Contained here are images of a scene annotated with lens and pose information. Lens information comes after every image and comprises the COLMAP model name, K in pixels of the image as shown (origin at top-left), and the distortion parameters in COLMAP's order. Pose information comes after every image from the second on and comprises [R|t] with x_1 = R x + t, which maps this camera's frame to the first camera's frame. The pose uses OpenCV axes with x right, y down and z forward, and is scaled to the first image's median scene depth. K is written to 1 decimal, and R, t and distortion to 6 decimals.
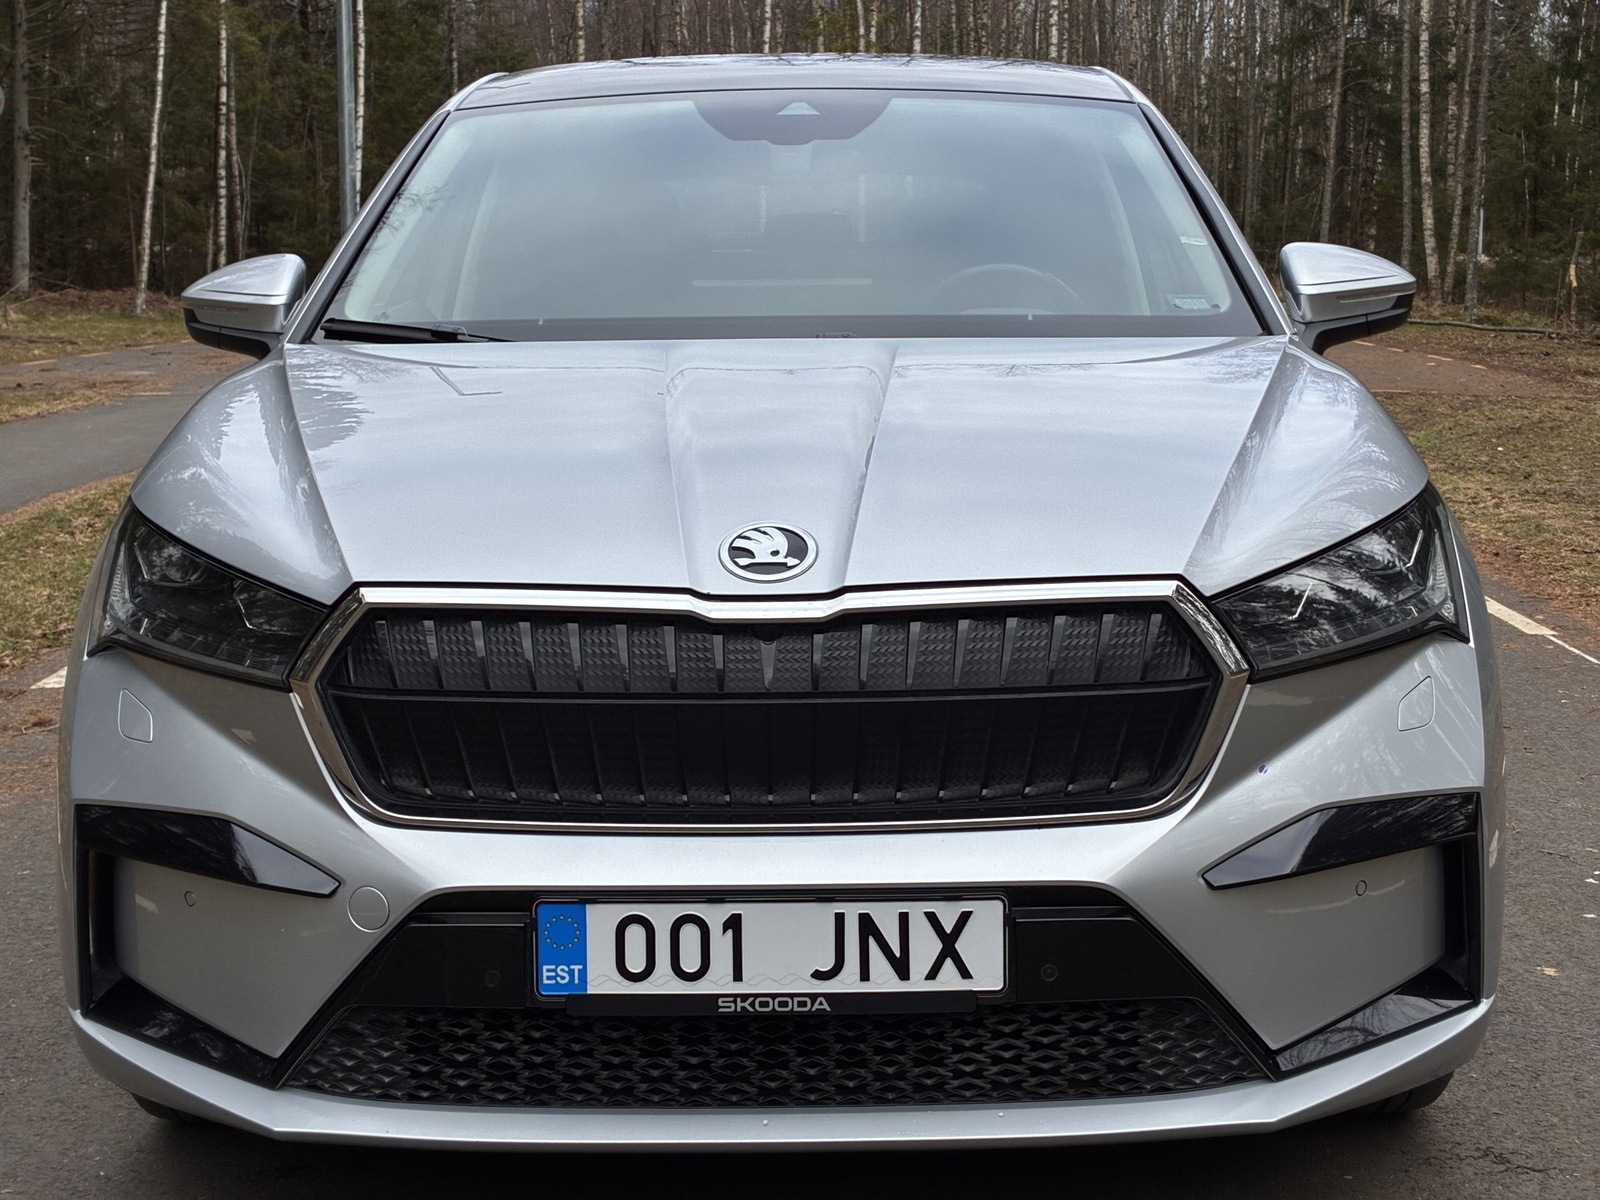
lens RADIAL K [[2451.7, 0, 800.0], [0, 2451.7, 600.0], [0, 0, 1]] dist [0.261121, -1.269005]
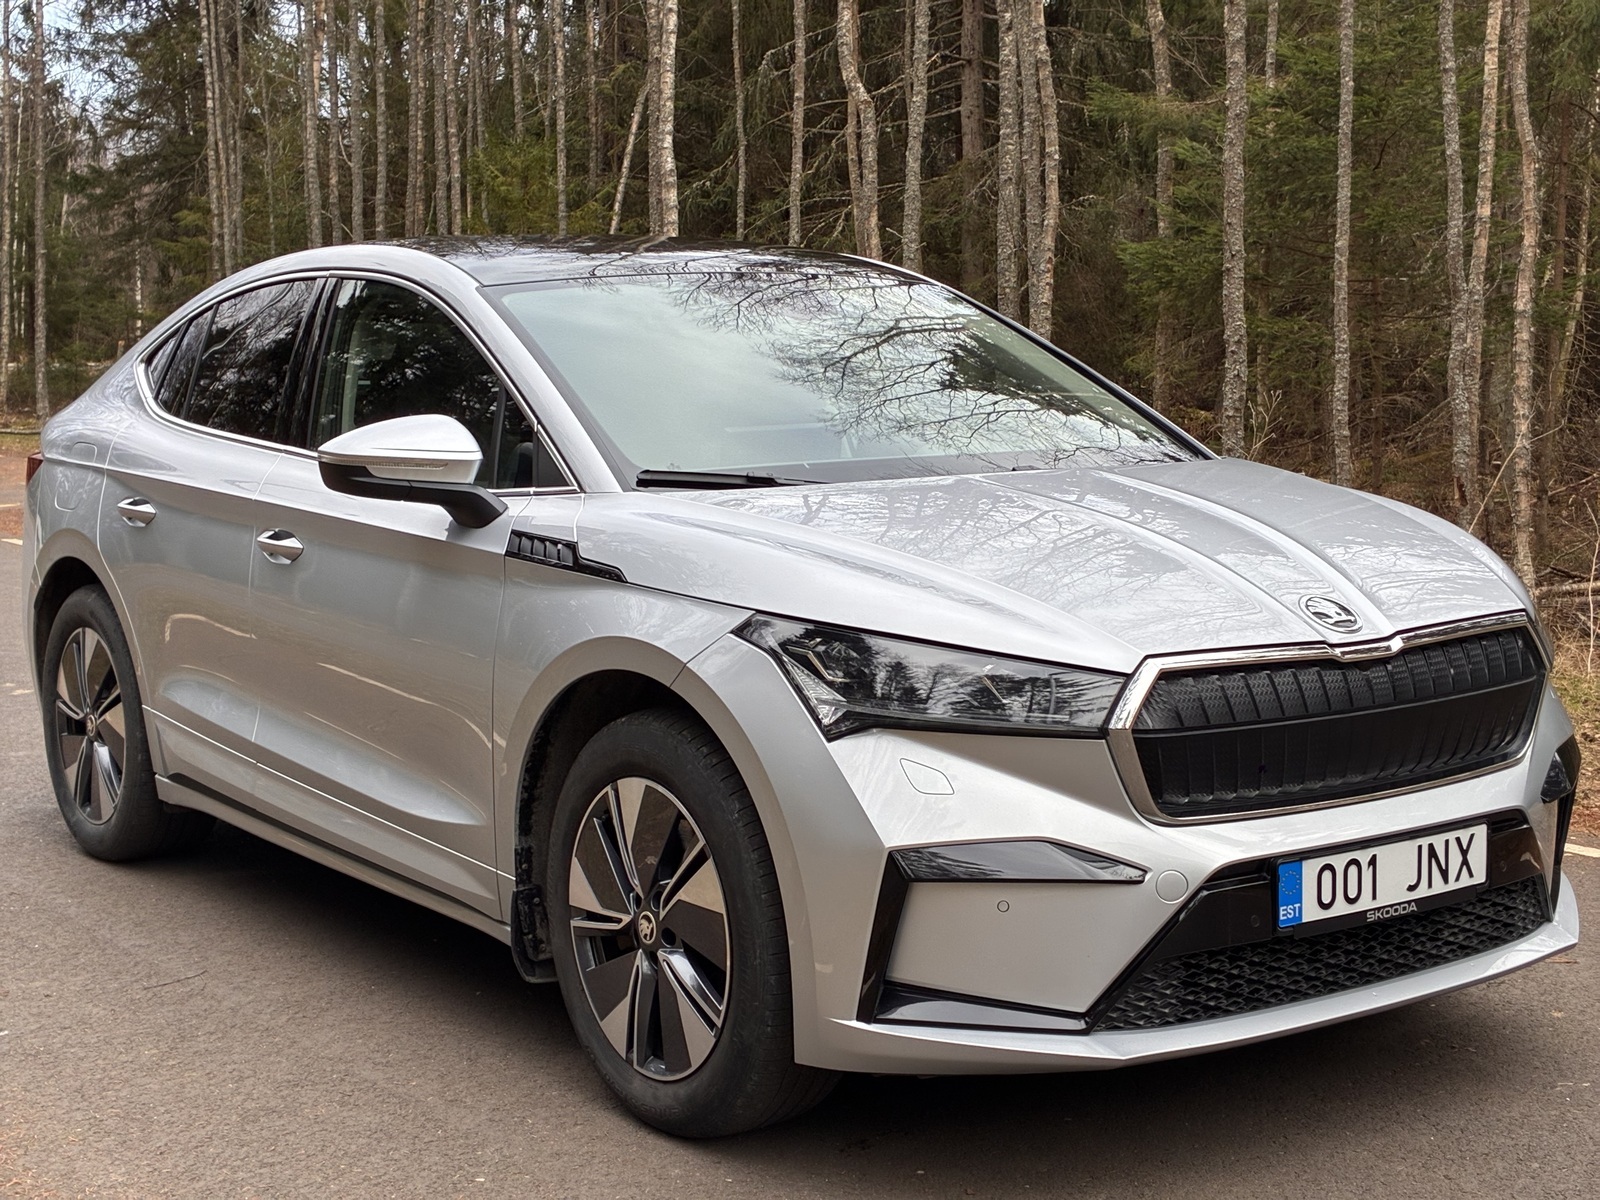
lens RADIAL K [[2451.7, 0, 800.0], [0, 2451.7, 600.0], [0, 0, 1]] dist [0.261121, -1.269005]
pose [[0.797792, -0.067837, 0.599105, -1.194842], [0.091884, 0.995723, -0.009610, -0.044226], [-0.595891, 0.062714, 0.800613, -0.010651]]
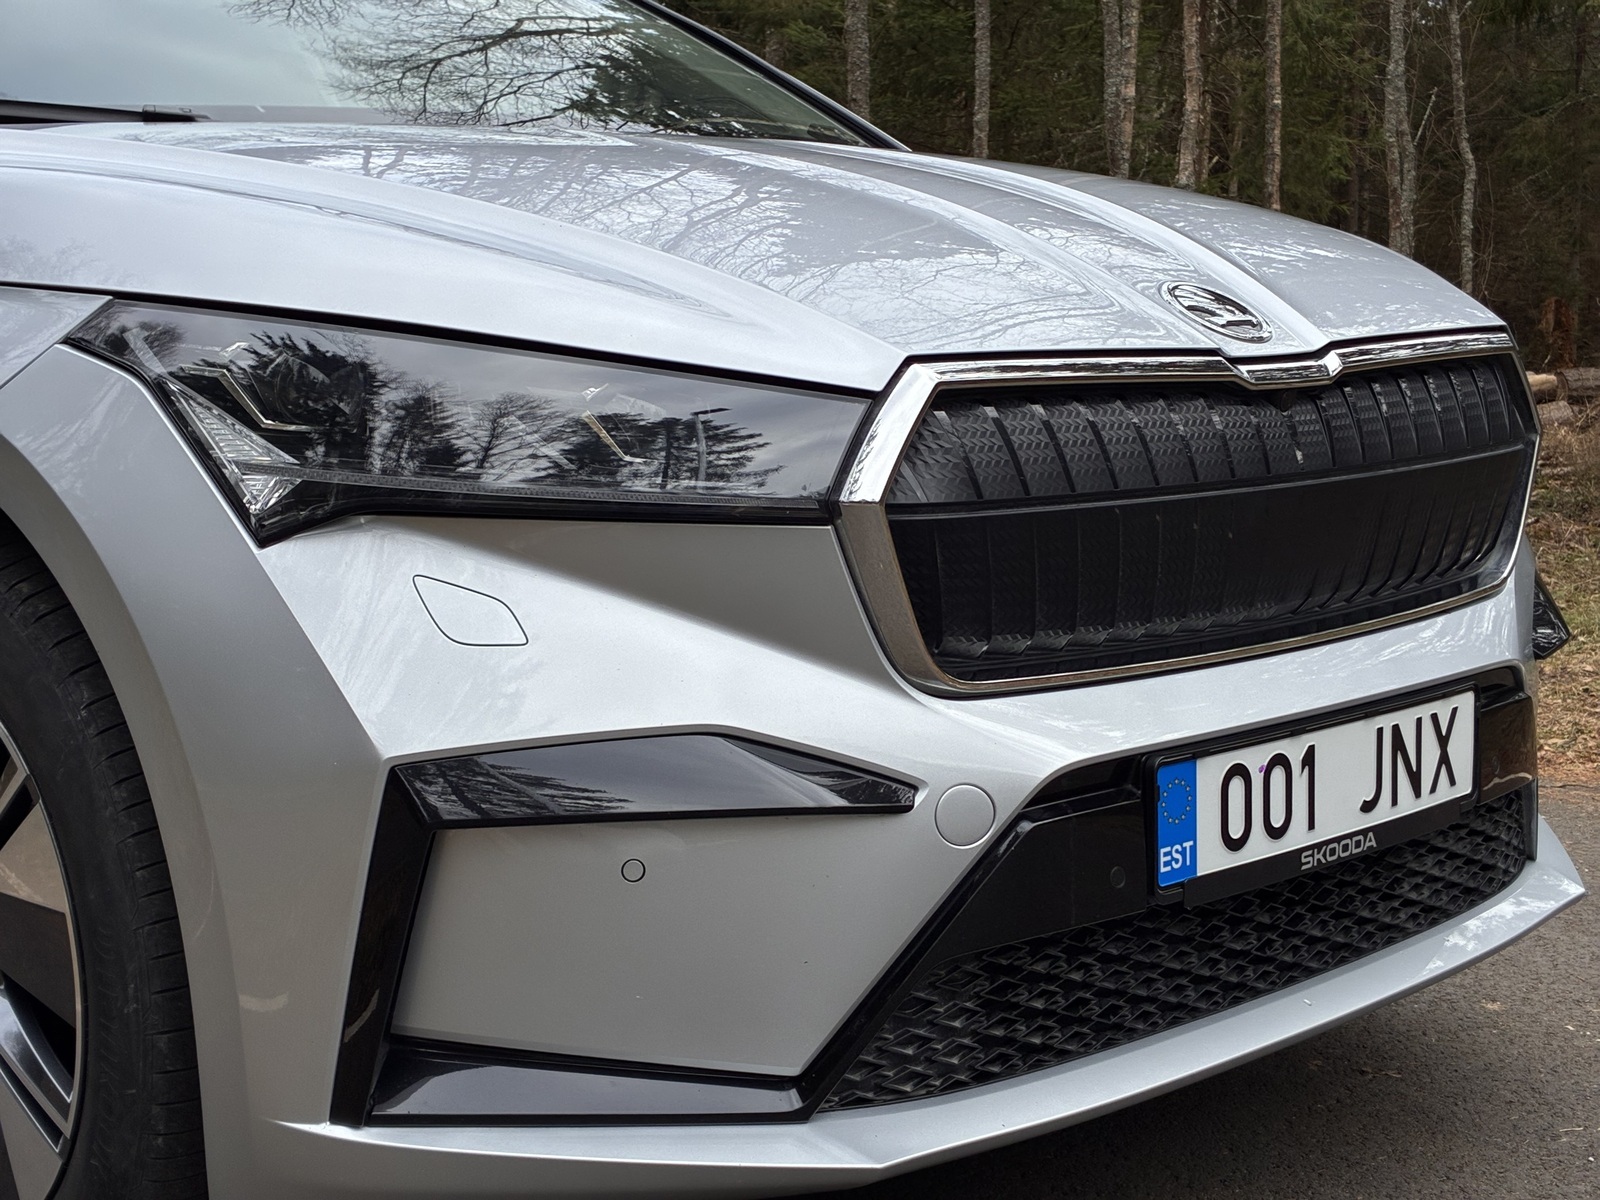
lens RADIAL K [[2451.7, 0, 800.0], [0, 2451.7, 600.0], [0, 0, 1]] dist [0.261121, -1.269005]
pose [[0.690963, -0.091240, 0.717109, -0.719199], [0.114448, 0.993299, 0.016106, 0.047368], [-0.713773, 0.070943, 0.696774, 0.546939]]
